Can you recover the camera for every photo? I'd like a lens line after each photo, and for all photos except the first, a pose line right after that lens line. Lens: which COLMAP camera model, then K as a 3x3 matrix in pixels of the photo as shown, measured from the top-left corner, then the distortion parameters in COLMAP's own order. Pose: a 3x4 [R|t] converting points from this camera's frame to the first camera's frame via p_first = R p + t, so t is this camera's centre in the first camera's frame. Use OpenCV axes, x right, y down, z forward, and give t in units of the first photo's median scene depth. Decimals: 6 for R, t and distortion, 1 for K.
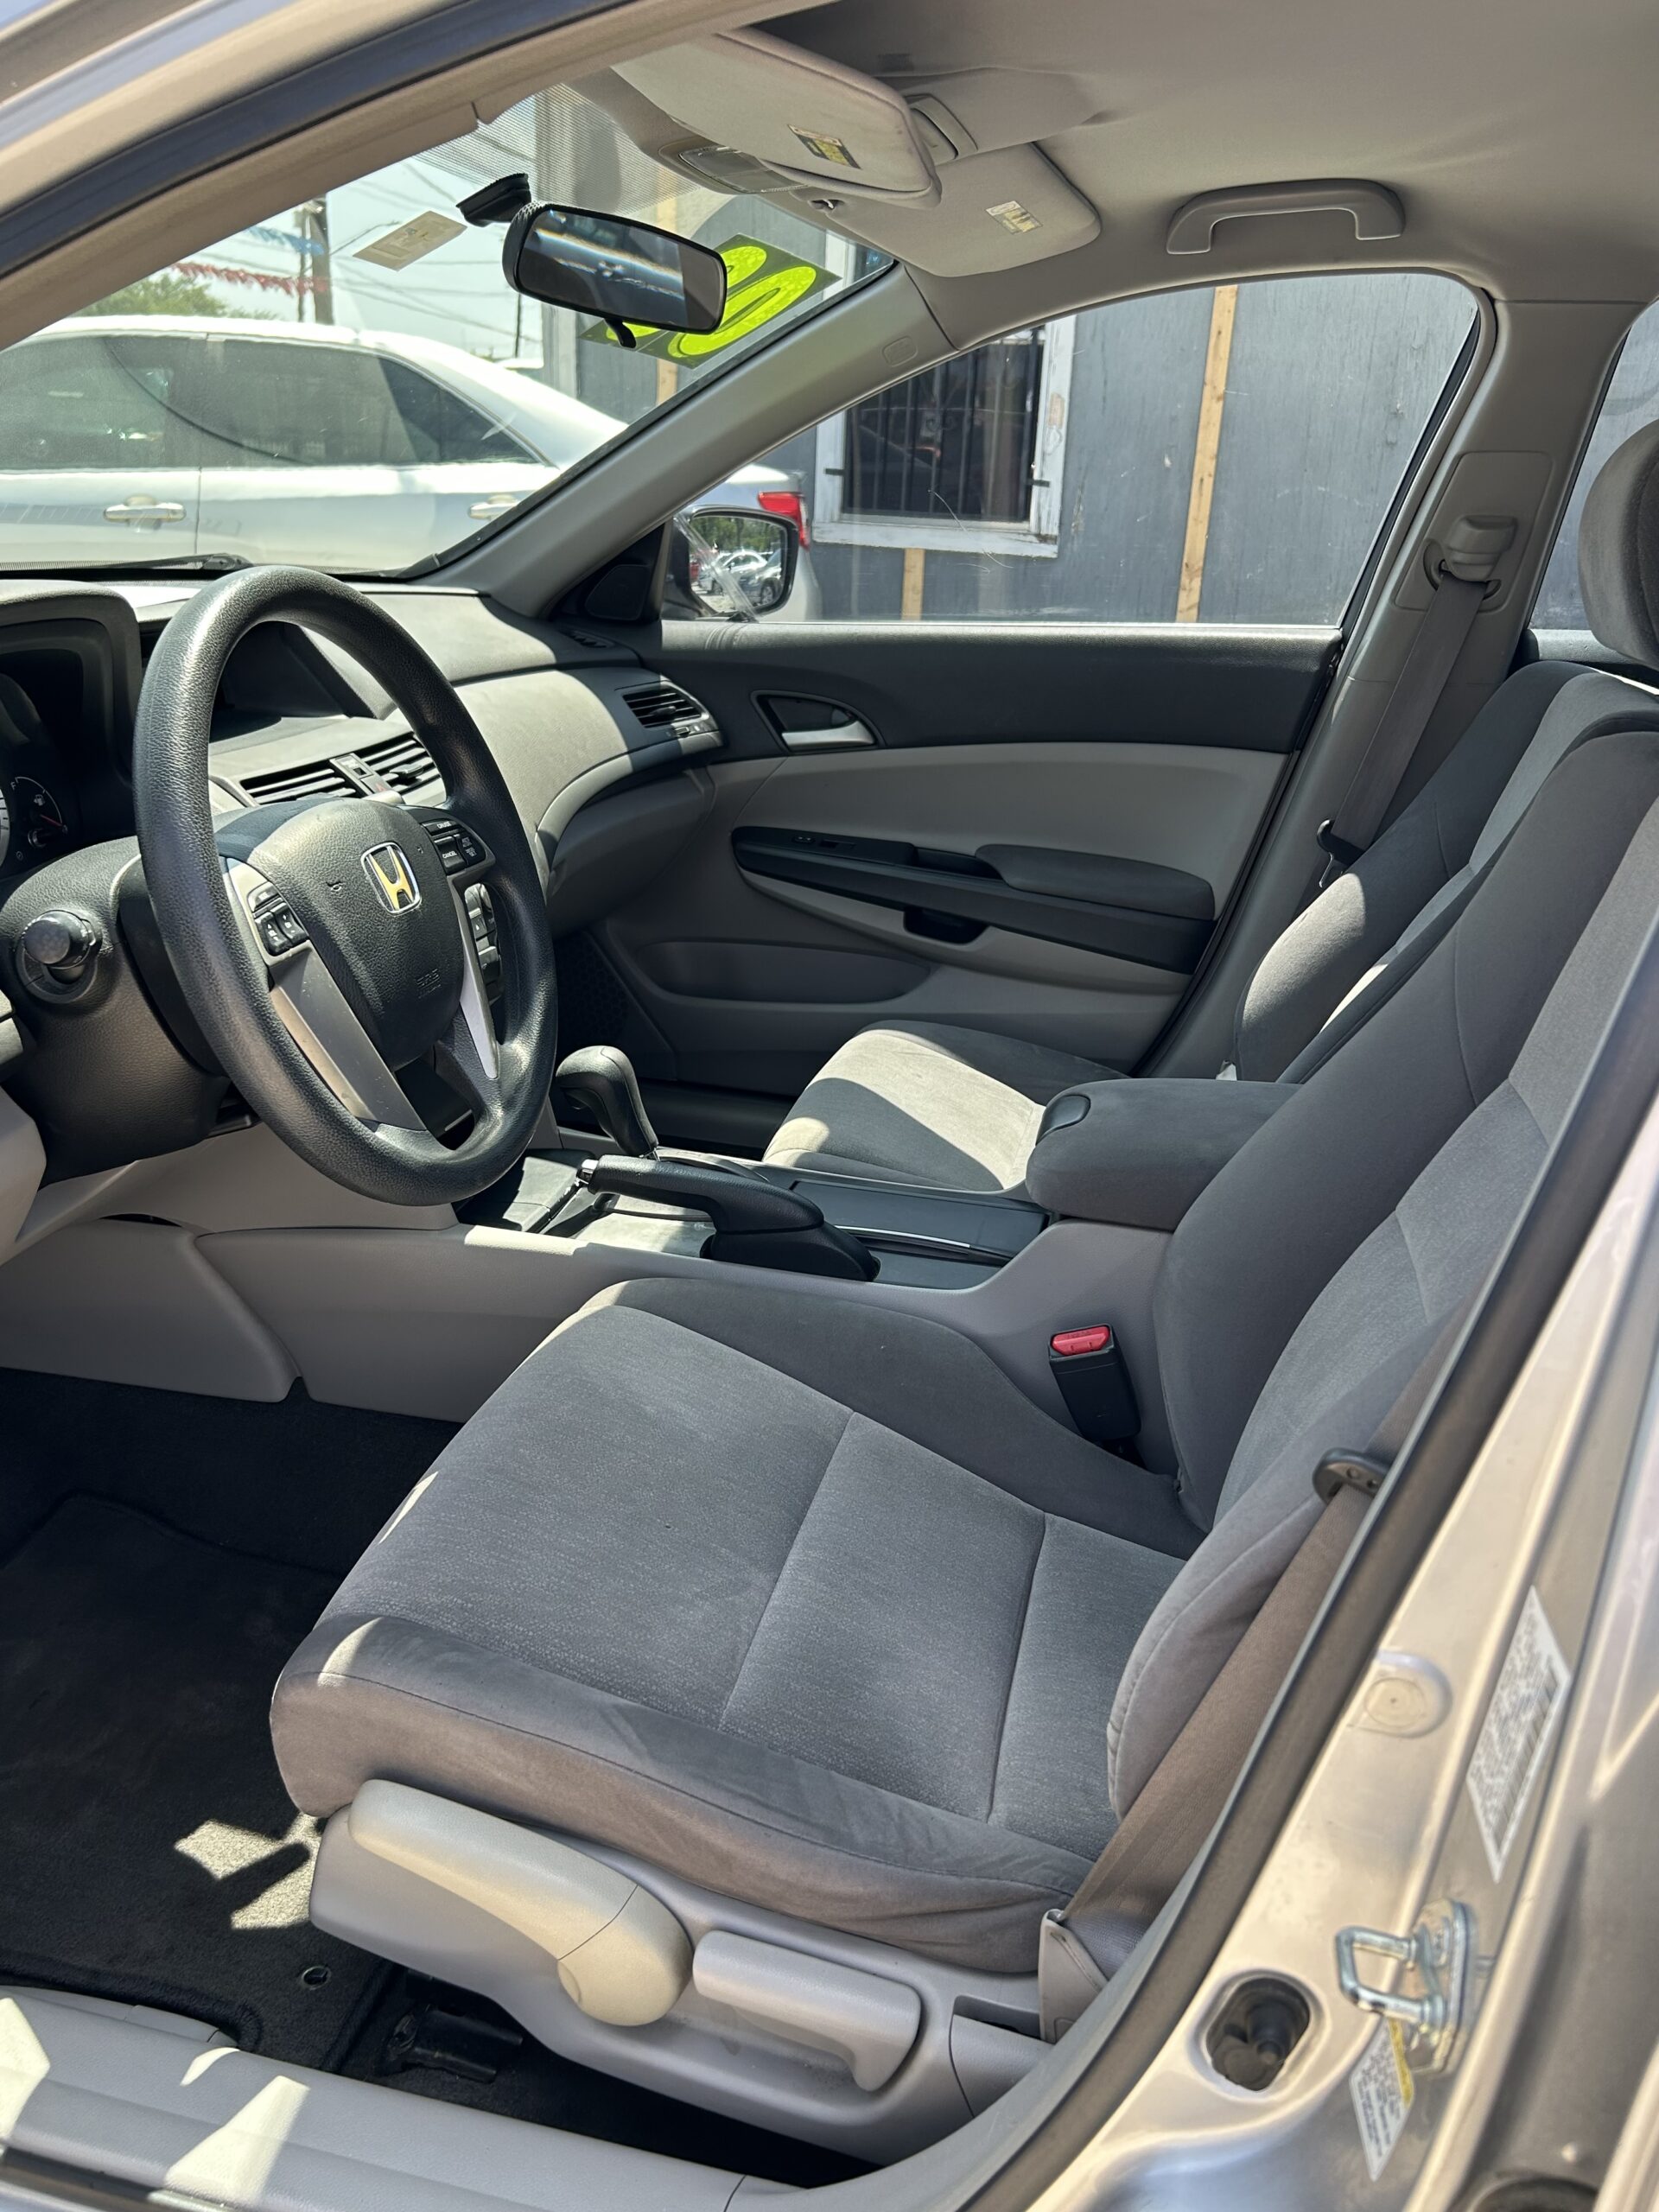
lens RADIAL K [[1712.3, 0, 831.8], [0, 1712.3, 1121.8], [0, 0, 1]] dist [0.037024, -0.042978]
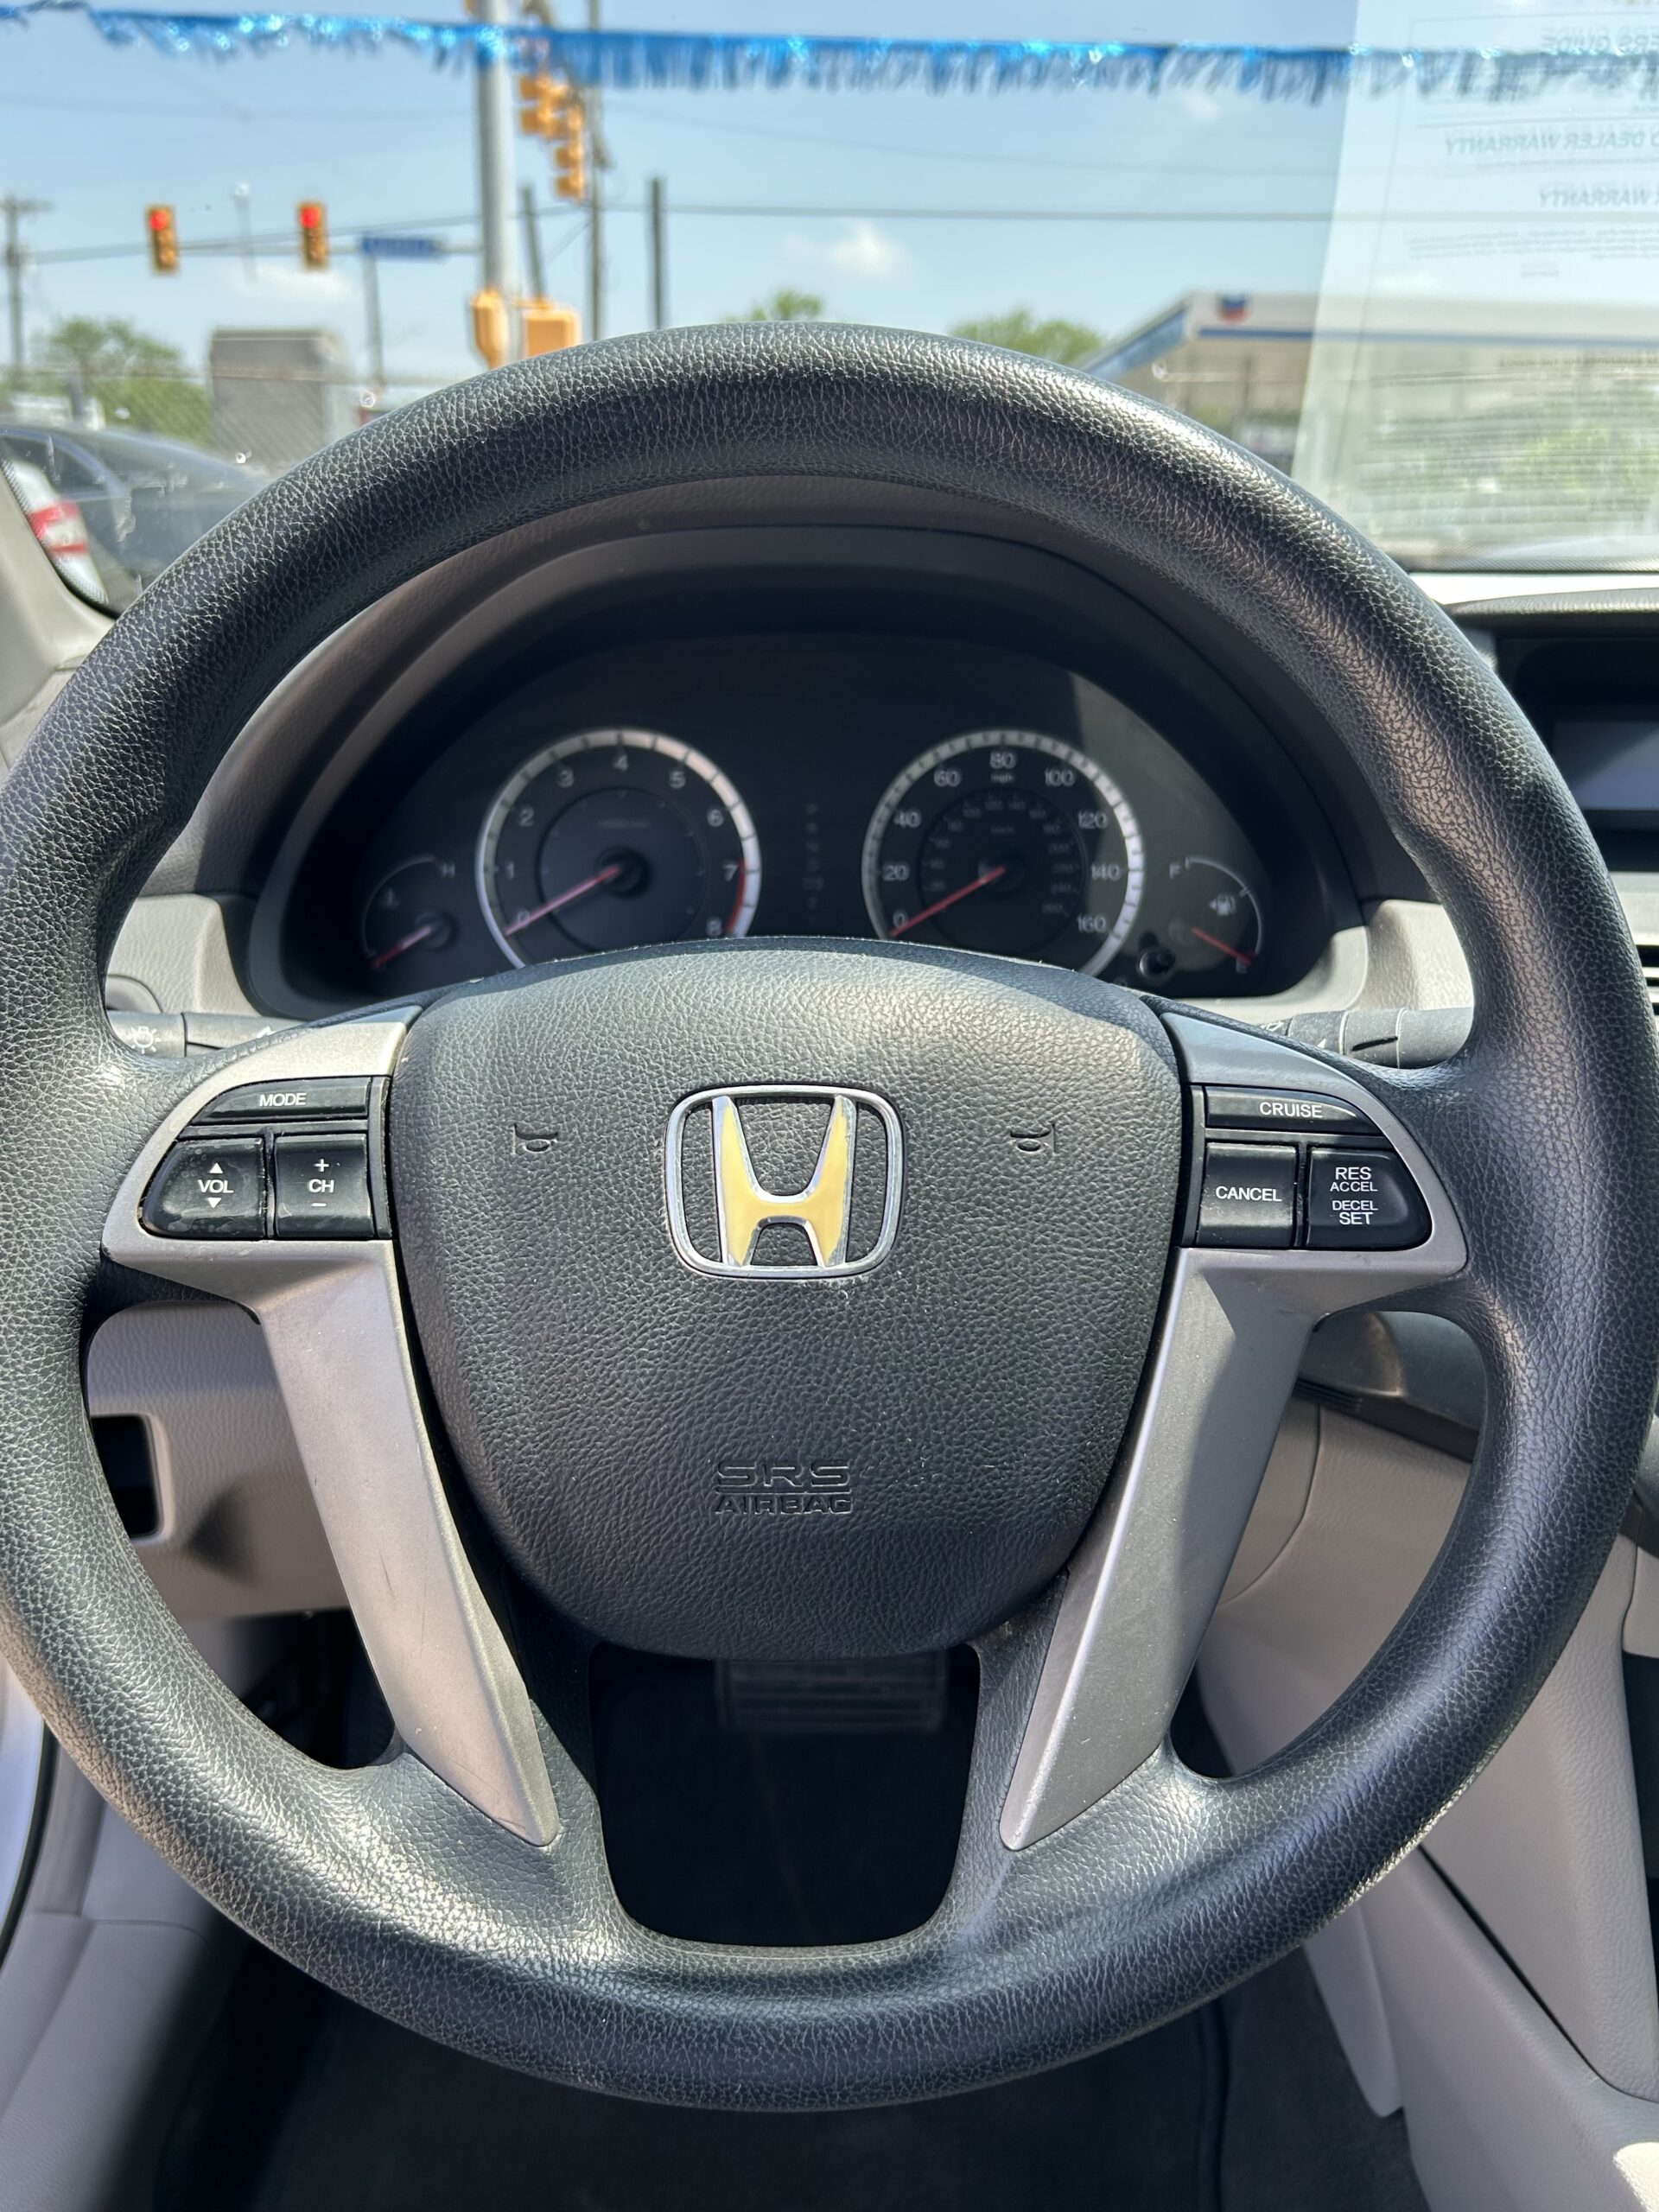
lens RADIAL K [[1712.3, 0, 862.3], [0, 1712.3, 1162.1], [0, 0, 1]] dist [0.037024, -0.042978]
pose [[0.232786, 0.287707, -0.928997, 0.050352], [-0.344161, 0.917796, 0.197999, -0.144775], [0.909595, 0.273633, 0.312668, 0.590604]]
